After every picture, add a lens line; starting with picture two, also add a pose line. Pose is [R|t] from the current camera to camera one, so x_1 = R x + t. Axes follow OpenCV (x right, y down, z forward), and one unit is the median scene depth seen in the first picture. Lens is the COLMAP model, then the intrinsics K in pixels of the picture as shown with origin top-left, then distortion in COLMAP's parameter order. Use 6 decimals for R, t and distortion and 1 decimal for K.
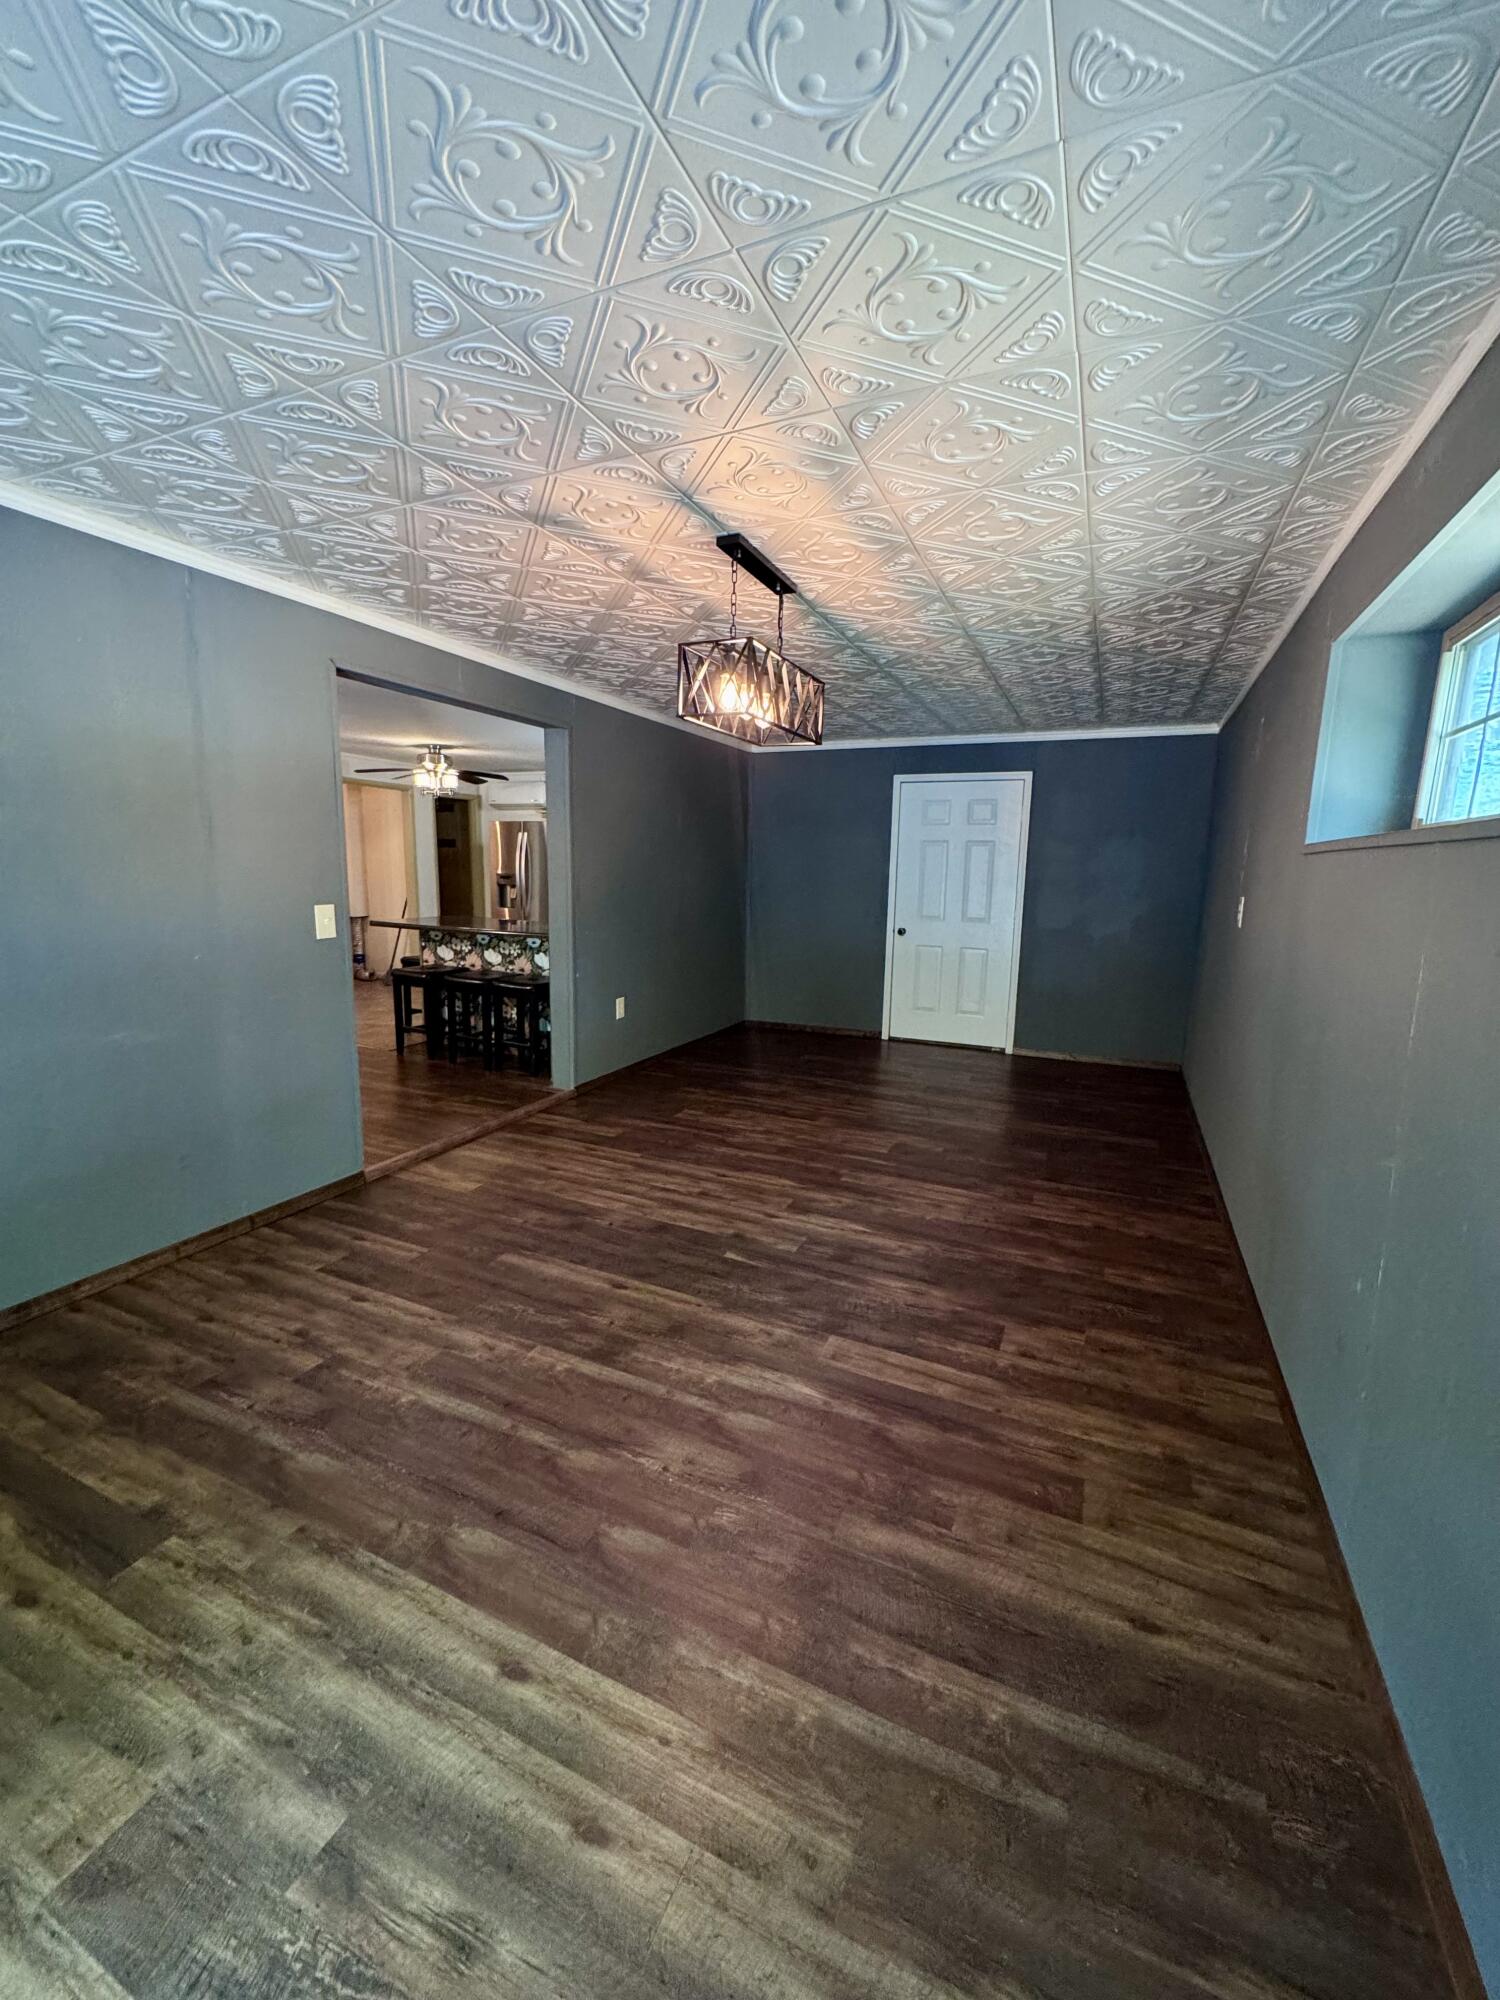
lens RADIAL K [[801.3, 0, 748.2], [0, 801.3, 998.4], [0, 0, 1]] dist [-0.002627, 0.000130]
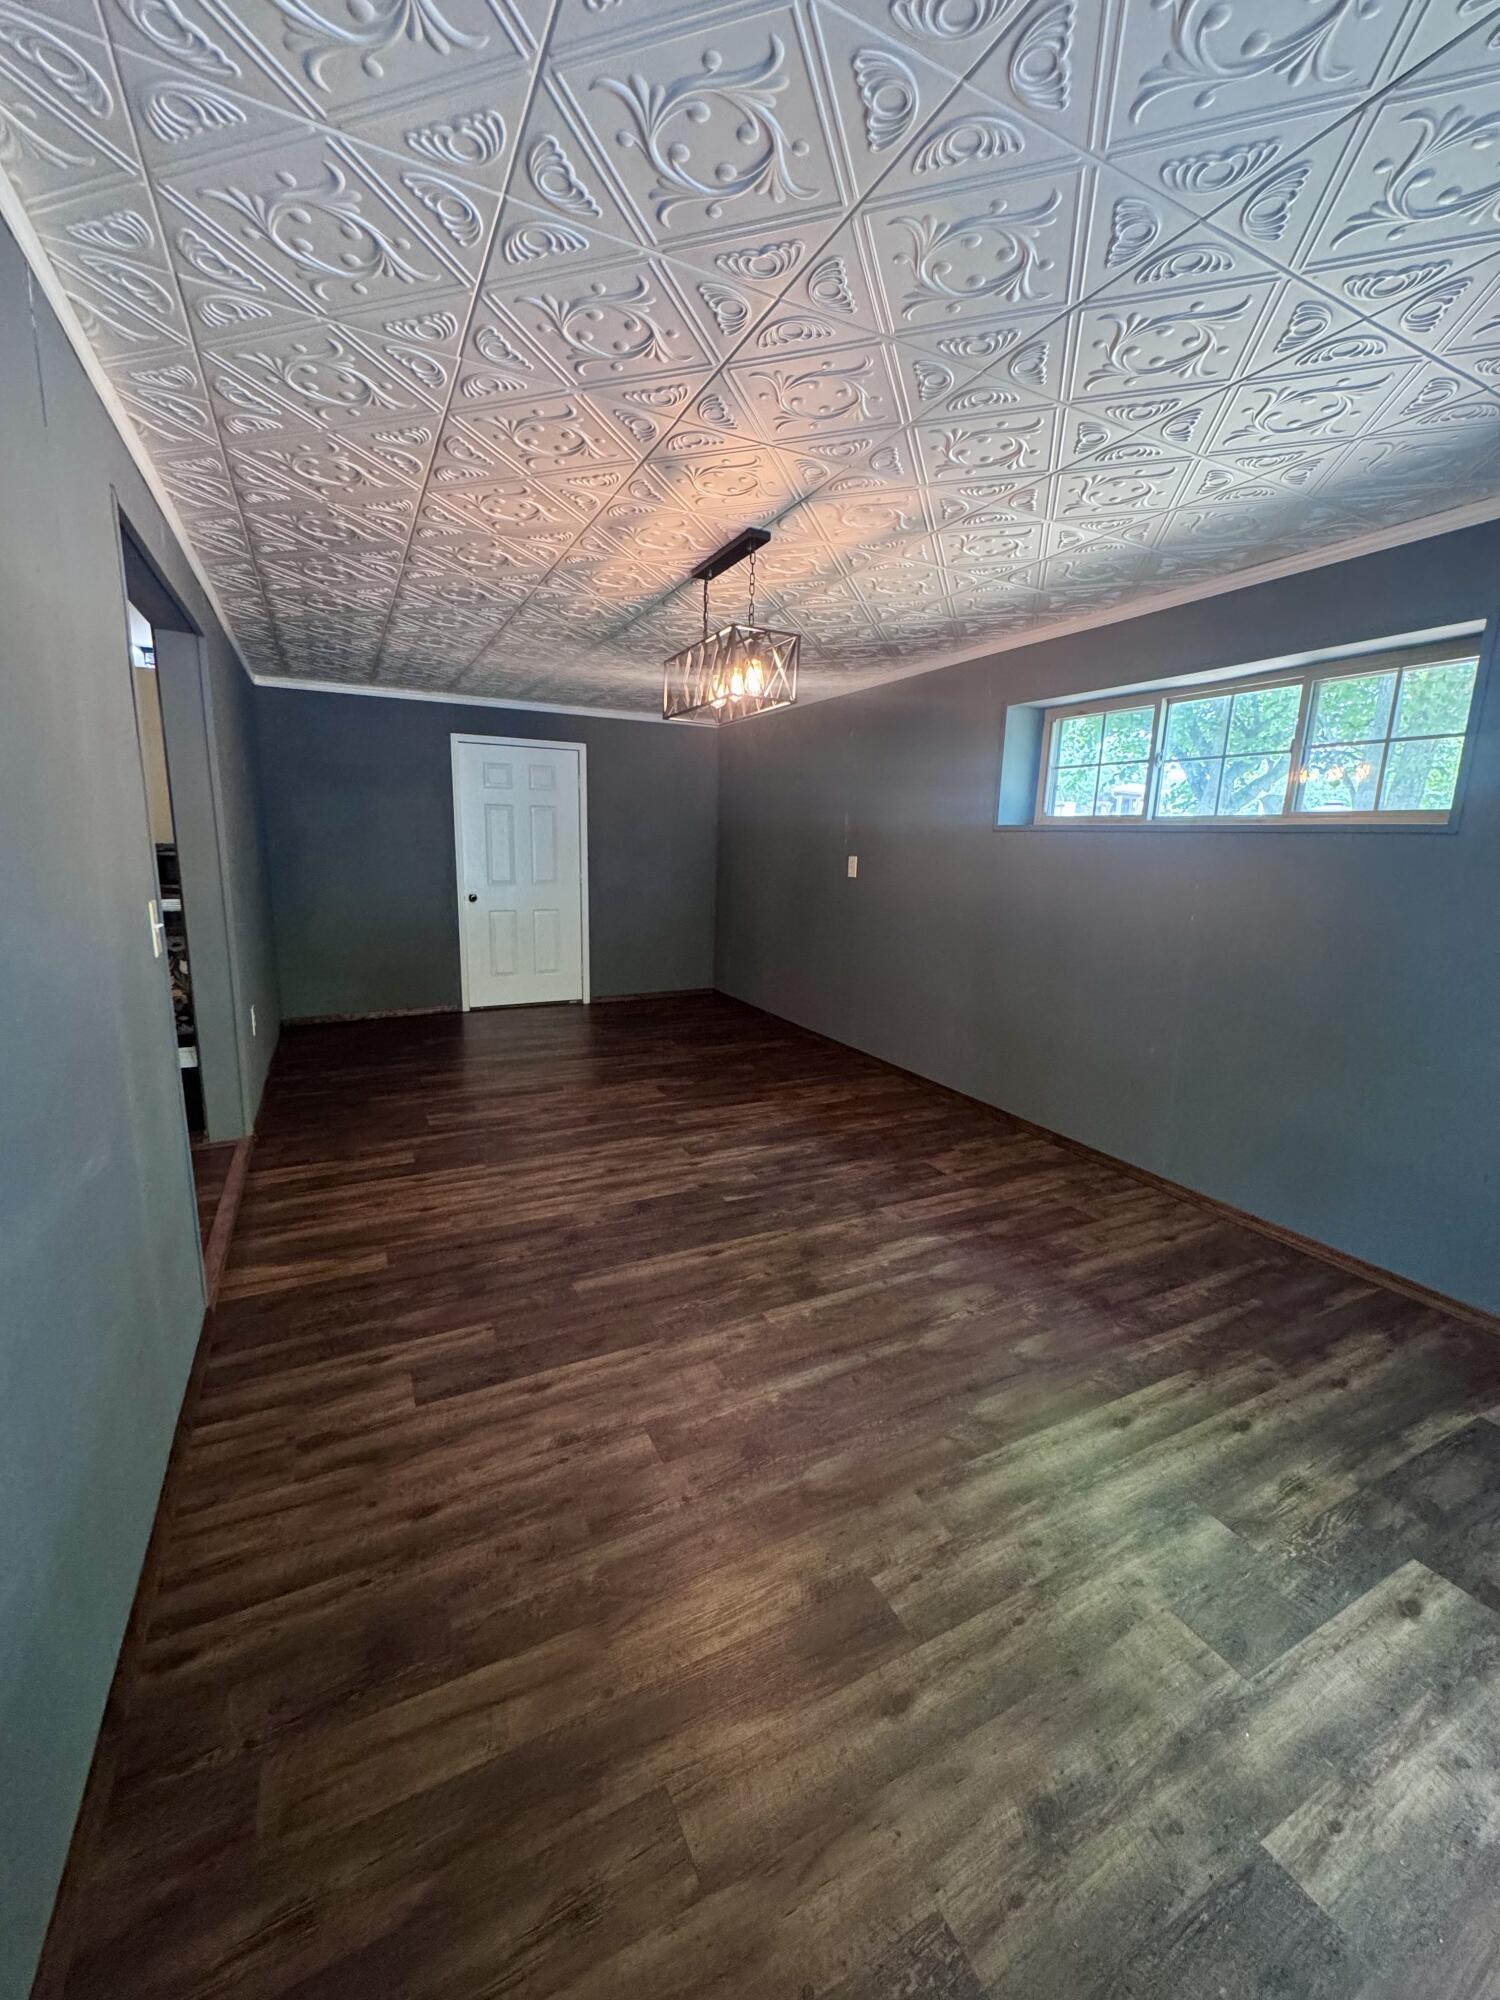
lens RADIAL K [[803.0, 0, 748.8], [0, 803.0, 996.2], [0, 0, 1]] dist [-0.004513, -0.000155]
pose [[0.620516, -0.153373, 0.769049, -0.731754], [0.117085, 0.987815, 0.102530, -0.053276], [-0.775404, 0.026422, 0.630913, 0.262699]]
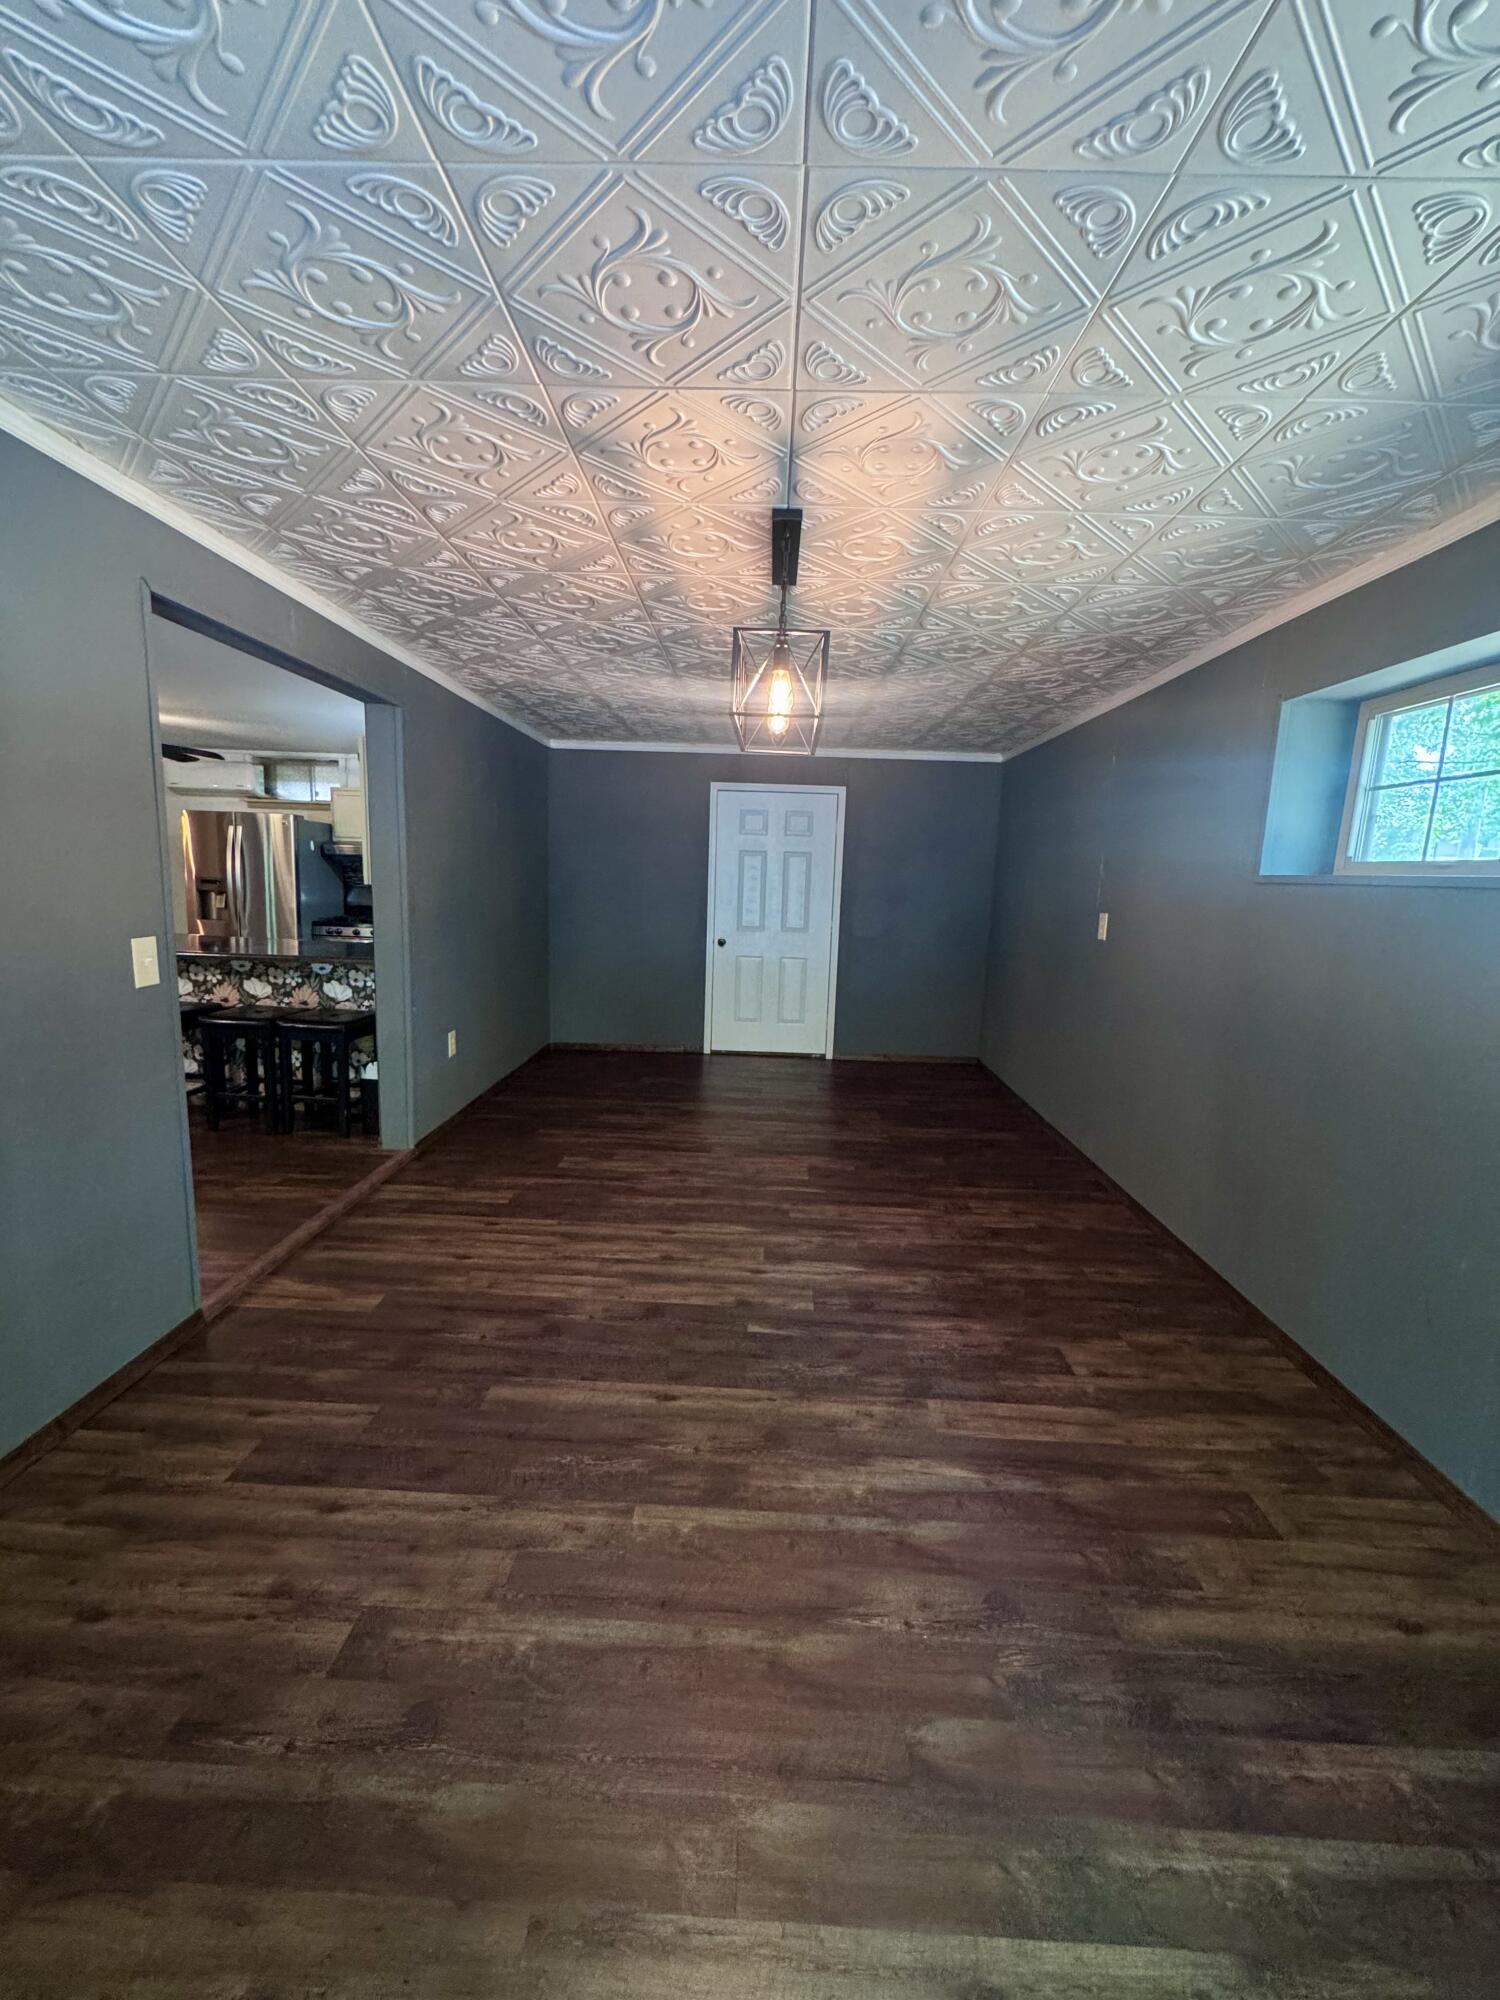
lens RADIAL K [[801.3, 0, 748.2], [0, 801.3, 998.4], [0, 0, 1]] dist [-0.002627, 0.000130]
pose [[0.920592, -0.047940, 0.387572, -0.322602], [0.047960, 0.998803, 0.009628, -0.046619], [-0.387569, 0.009724, 0.921789, 0.170854]]
